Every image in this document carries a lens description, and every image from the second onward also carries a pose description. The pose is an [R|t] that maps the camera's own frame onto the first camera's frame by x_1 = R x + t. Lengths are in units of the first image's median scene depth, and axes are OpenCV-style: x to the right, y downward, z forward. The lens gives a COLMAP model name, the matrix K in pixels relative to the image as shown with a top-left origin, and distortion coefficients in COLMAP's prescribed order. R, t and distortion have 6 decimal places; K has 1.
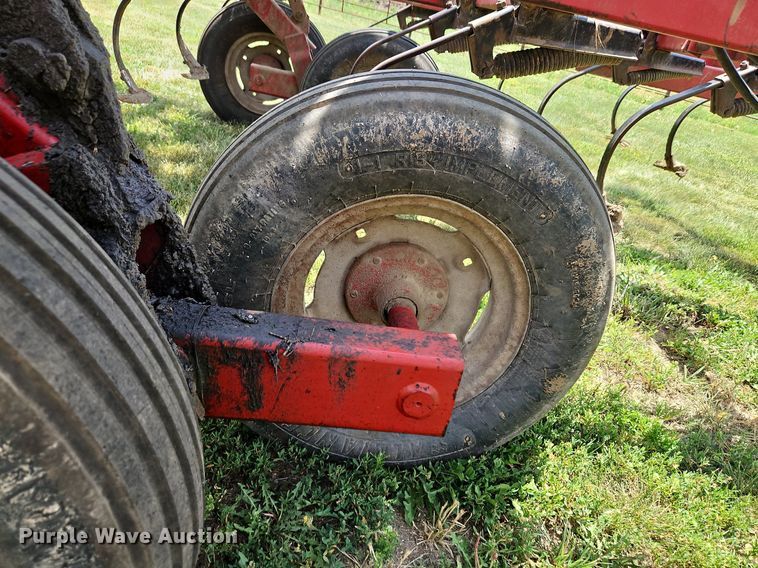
lens RADIAL K [[517.6, 0, 385.1], [0, 517.6, 287.8], [0, 0, 1]] dist [0.056253, -0.049603]
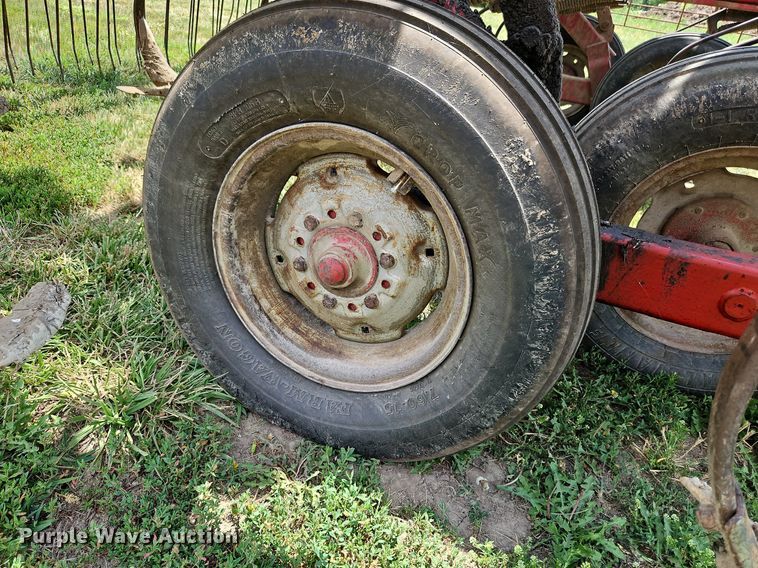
lens RADIAL K [[517.6, 0, 385.1], [0, 517.6, 287.8], [0, 0, 1]] dist [0.056253, -0.049603]
pose [[0.897517, 0.144492, -0.416636, -0.167692], [-0.158250, 0.987398, 0.001535, 0.292952], [0.411607, 0.064555, 0.909072, -0.465230]]
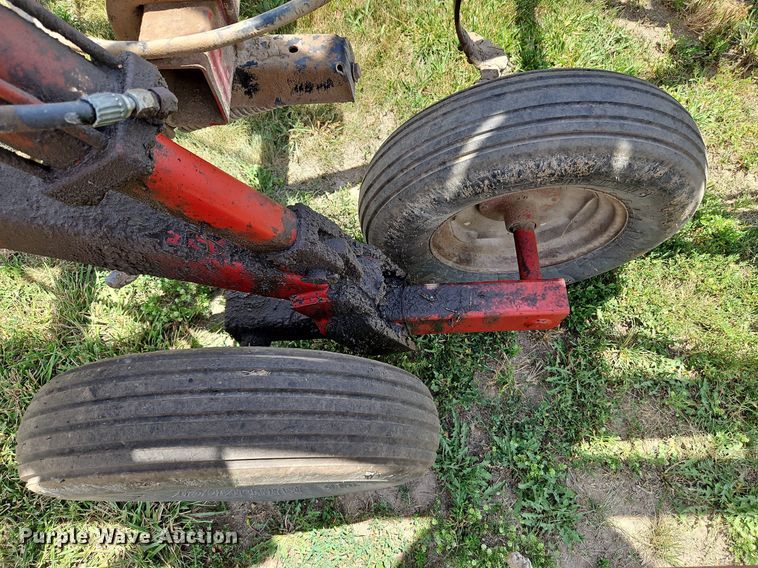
lens RADIAL K [[492.3, 0, 379.0], [0, 492.3, 284.0], [0, 0, 1]] dist [-0.005502, -0.044563]
pose [[0.974325, -0.035702, -0.222299, -0.070161], [0.171321, 0.758190, 0.629125, -0.886026], [0.146084, -0.651056, 0.744839, -0.128686]]
